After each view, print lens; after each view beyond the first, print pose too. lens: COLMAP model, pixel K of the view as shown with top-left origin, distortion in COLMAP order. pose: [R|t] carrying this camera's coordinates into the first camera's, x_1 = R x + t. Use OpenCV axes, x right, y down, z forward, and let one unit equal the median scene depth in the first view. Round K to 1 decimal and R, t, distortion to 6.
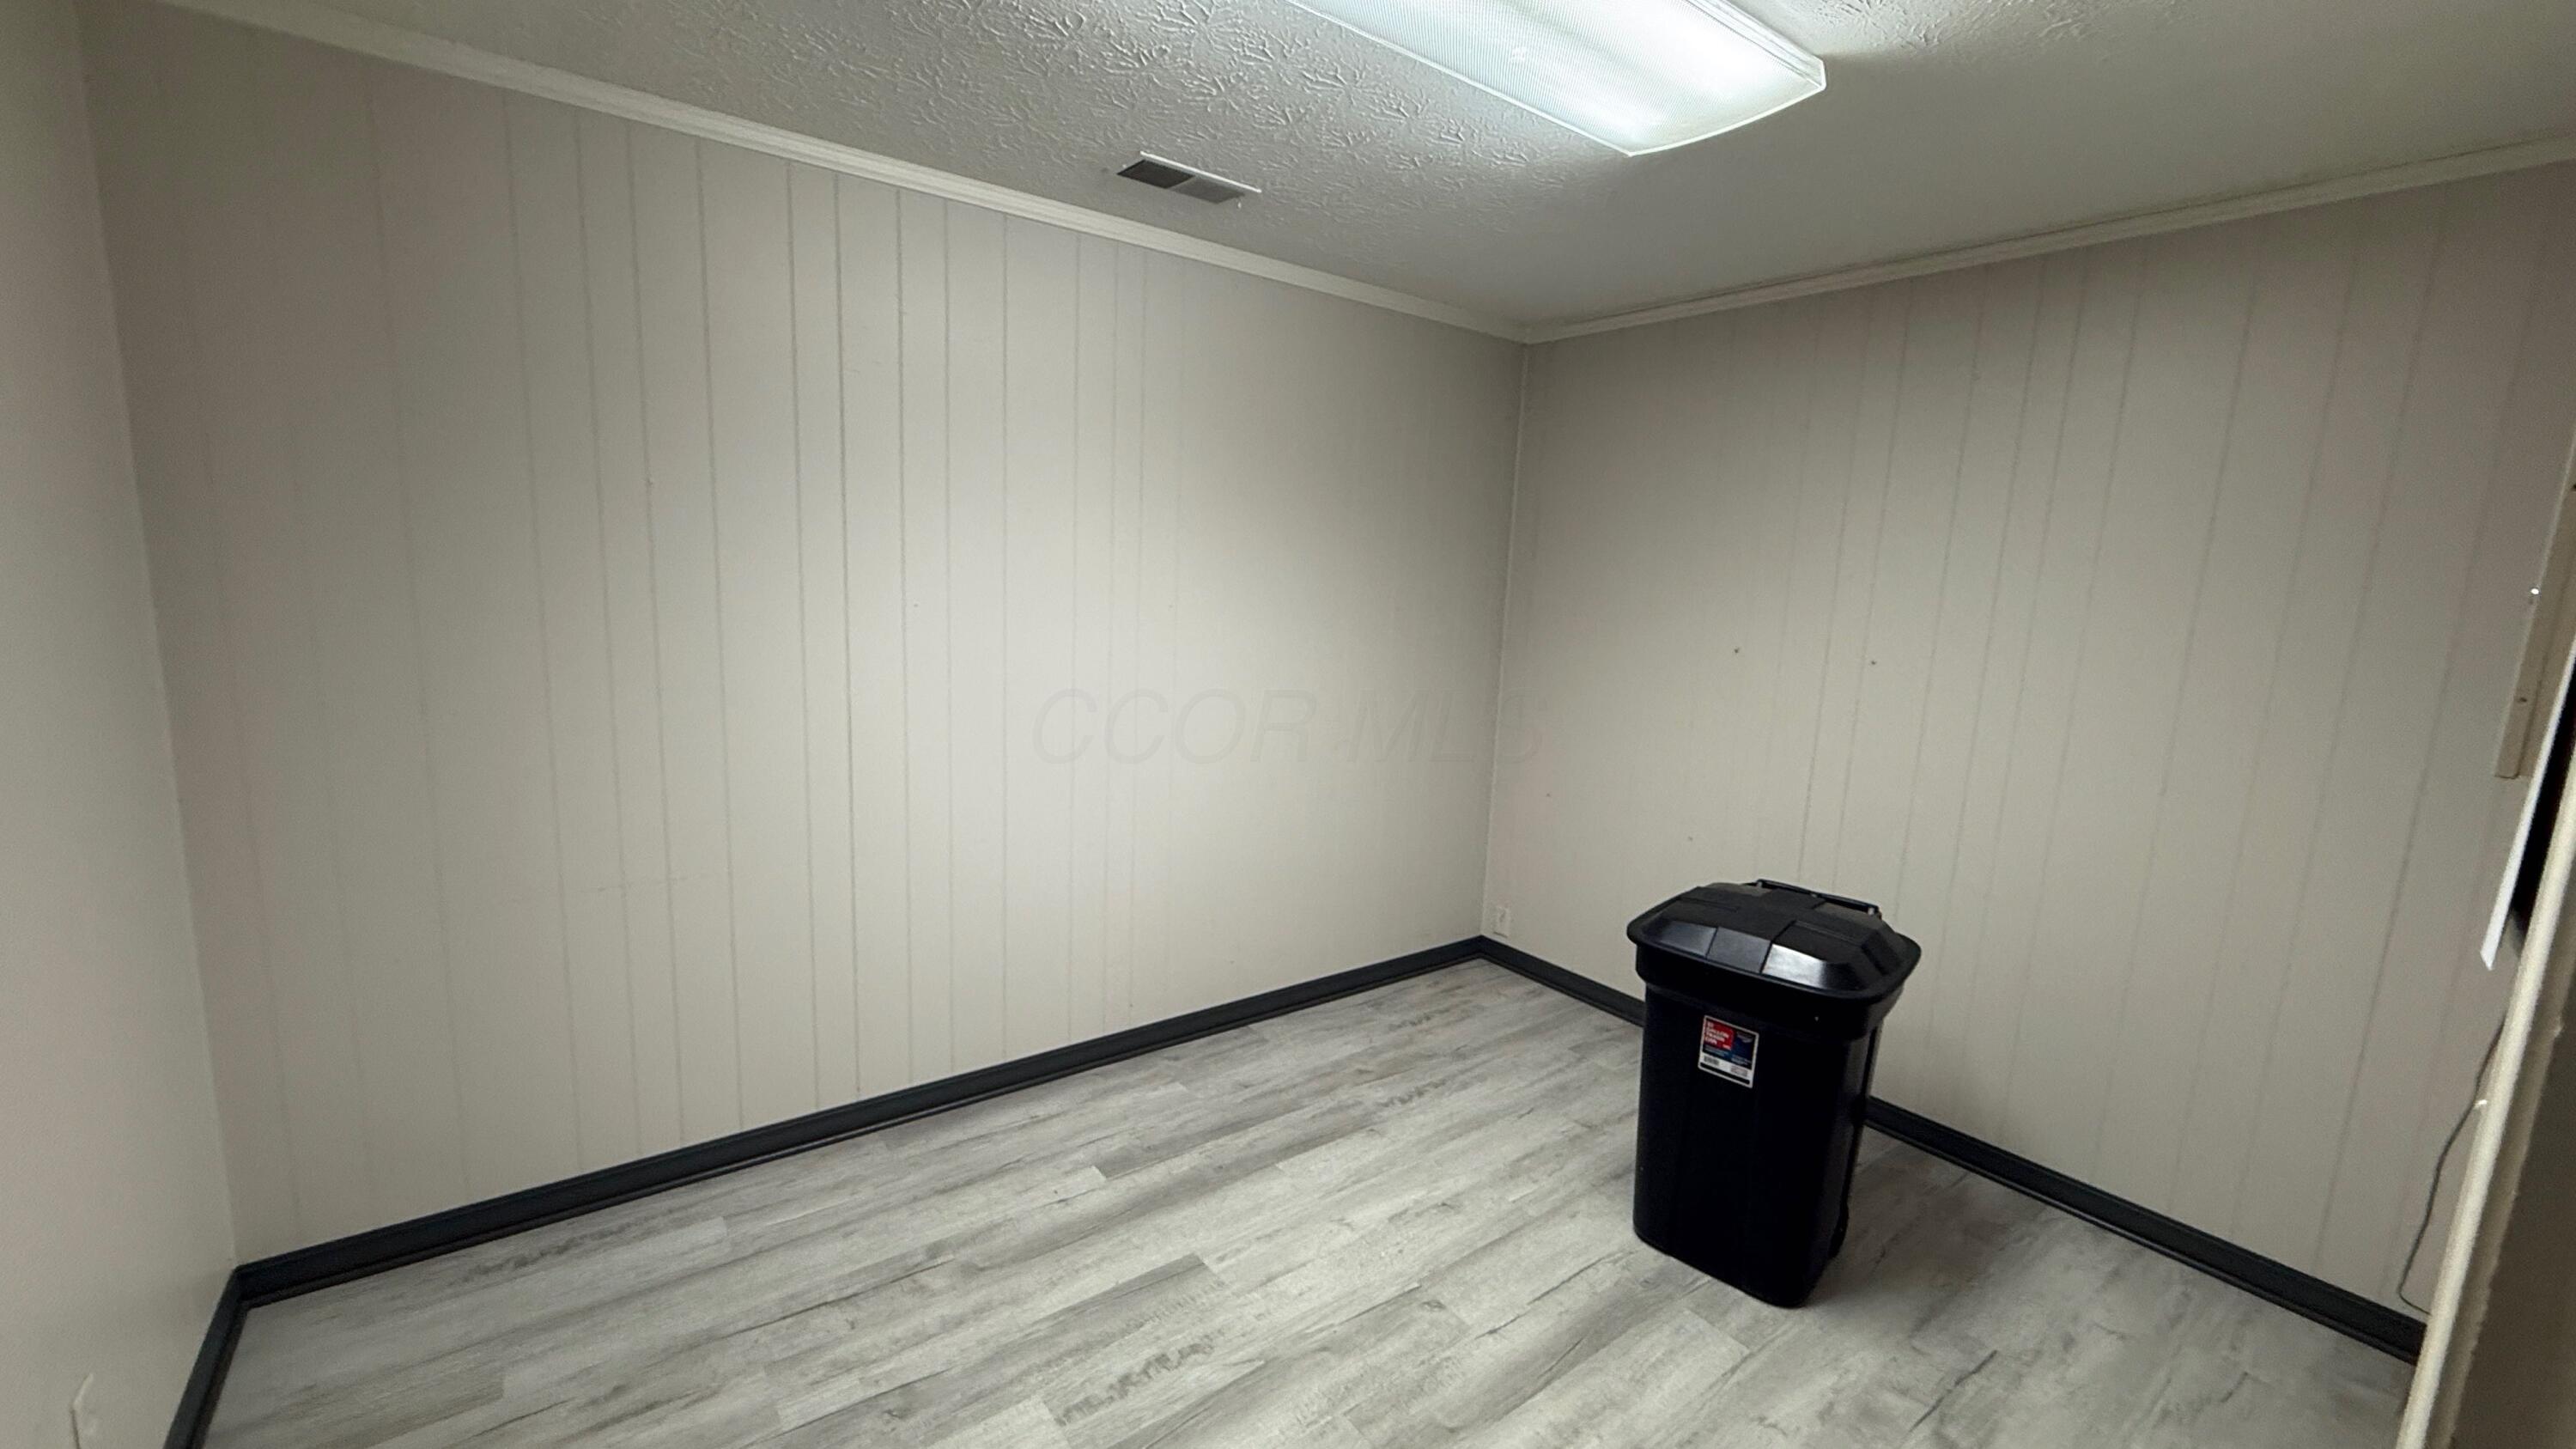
lens RADIAL K [[1025.3, 0, 1285.8], [0, 1025.3, 725.2], [0, 0, 1]] dist [0.000857, 0.000087]
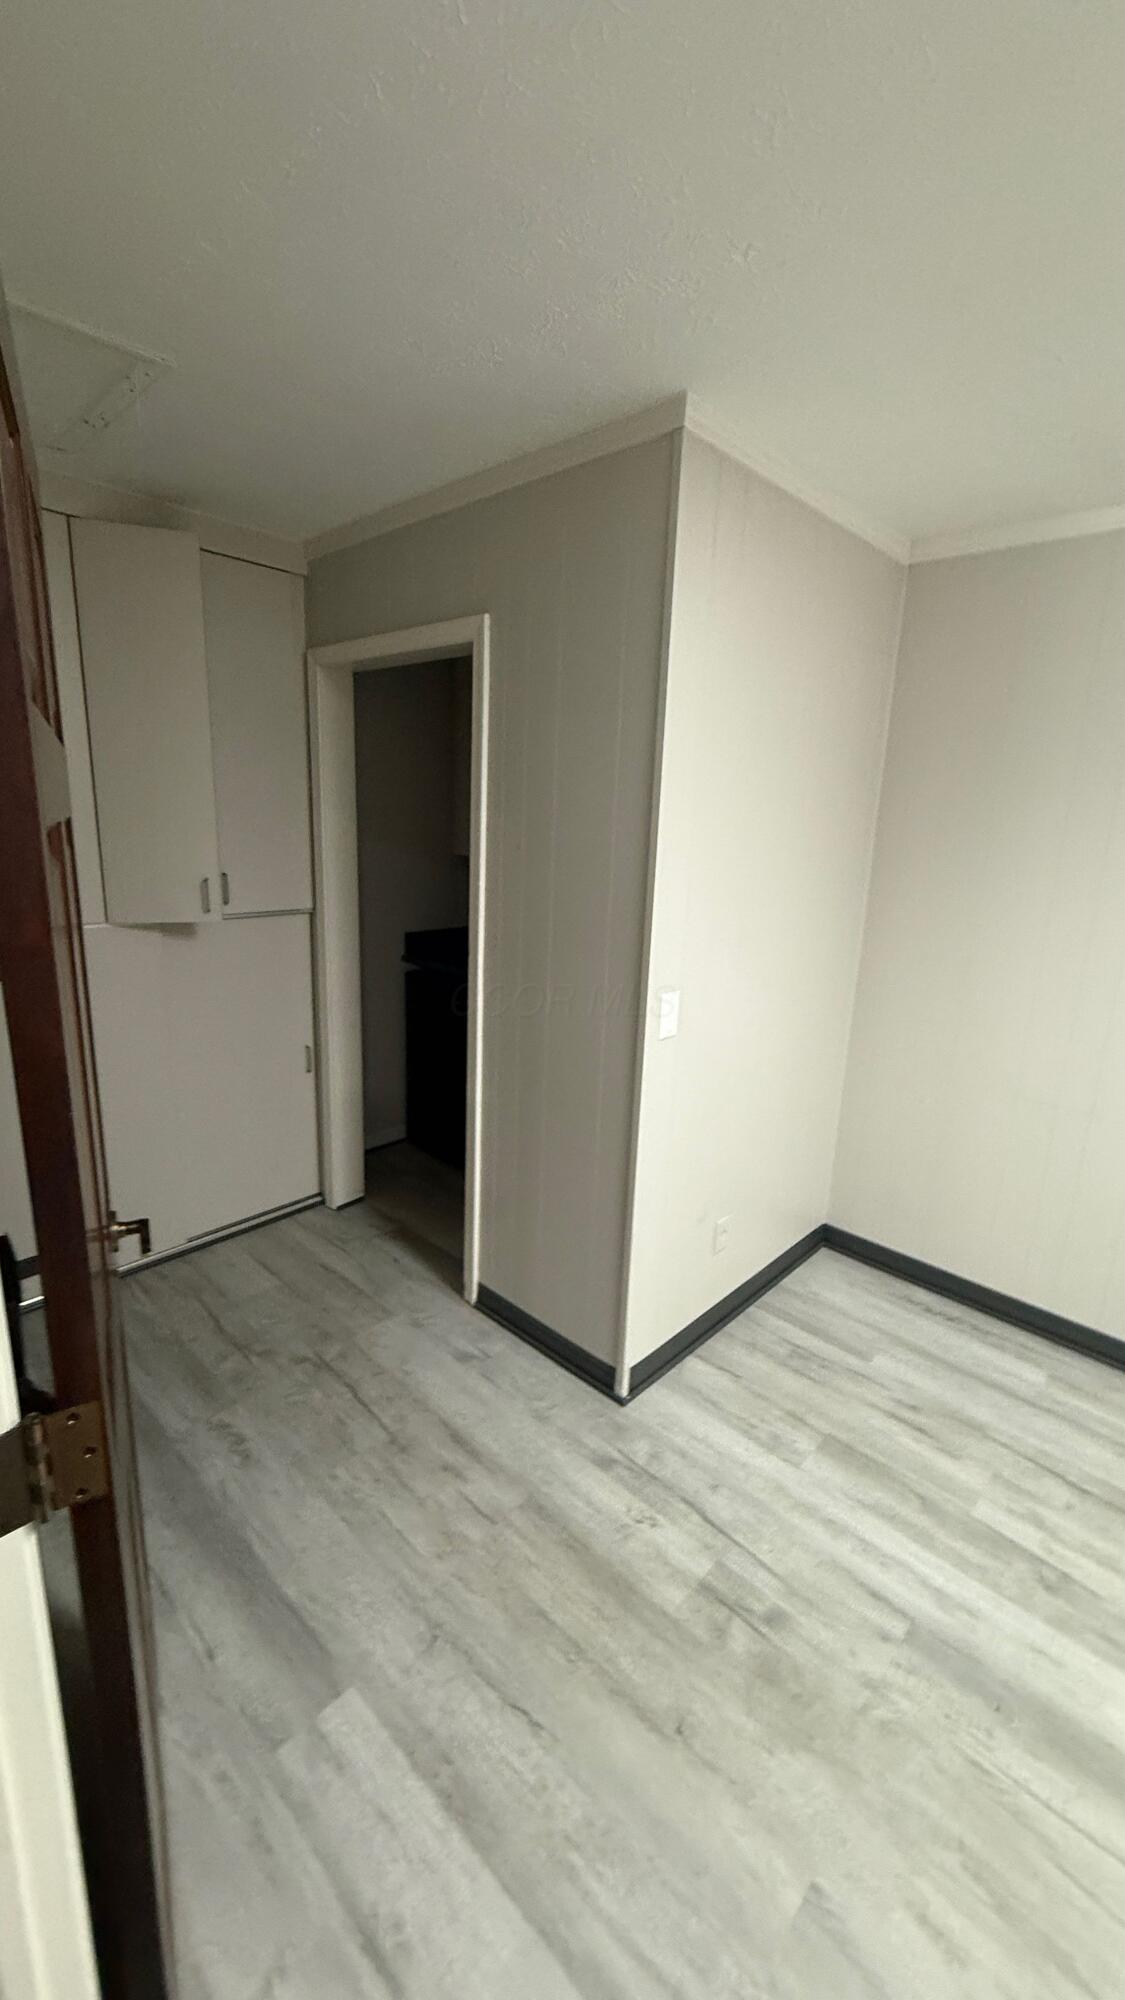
lens RADIAL K [[795.9, 0, 560.3], [0, 795.9, 1000.9], [0, 0, 1]] dist [0.000857, 0.000087]
pose [[0.169900, 0.189636, -0.967043, 0.268895], [-0.190120, 0.969182, 0.156653, -0.017865], [0.966948, 0.157239, 0.200718, 0.156924]]
